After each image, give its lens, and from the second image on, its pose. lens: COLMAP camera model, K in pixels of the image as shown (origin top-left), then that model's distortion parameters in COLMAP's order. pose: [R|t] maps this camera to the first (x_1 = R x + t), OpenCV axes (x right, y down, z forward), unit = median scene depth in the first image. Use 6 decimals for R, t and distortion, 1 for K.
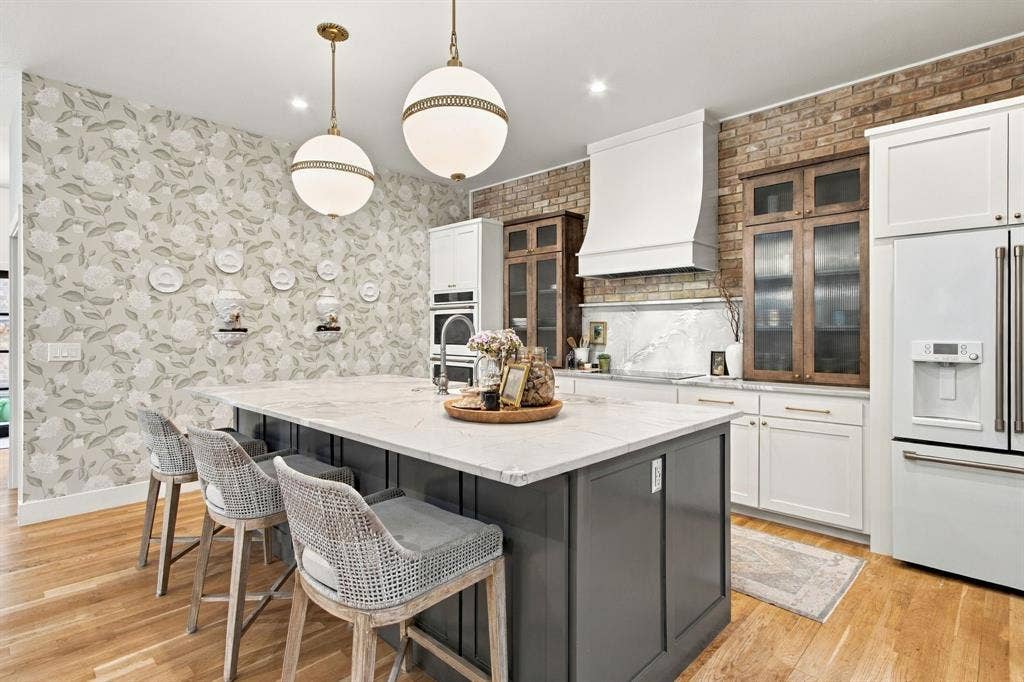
lens RADIAL K [[513.1, 0, 512.0], [0, 513.1, 341.0], [0, 0, 1]] dist [0.000099, 0.000009]
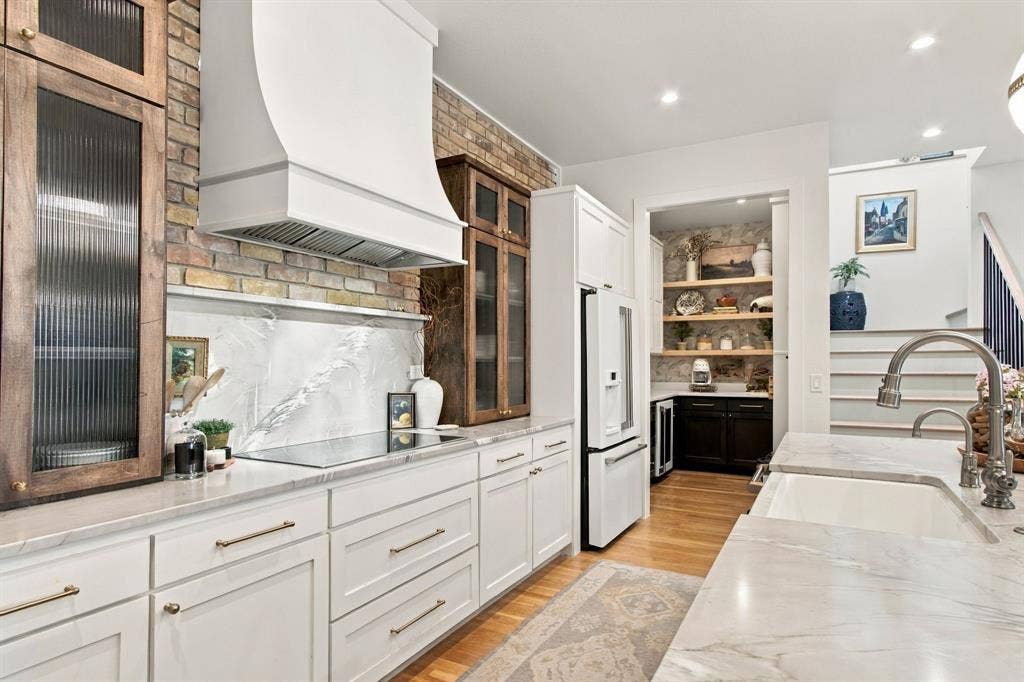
lens RADIAL K [[583.7, 0, 510.7], [0, 583.7, 353.6], [0, 0, 1]] dist [-0.003287, -0.000725]
pose [[-0.269320, 0.011948, 0.962977, -0.342441], [0.013202, 0.999875, -0.008713, -0.020346], [-0.962960, 0.010367, -0.269444, 1.003245]]
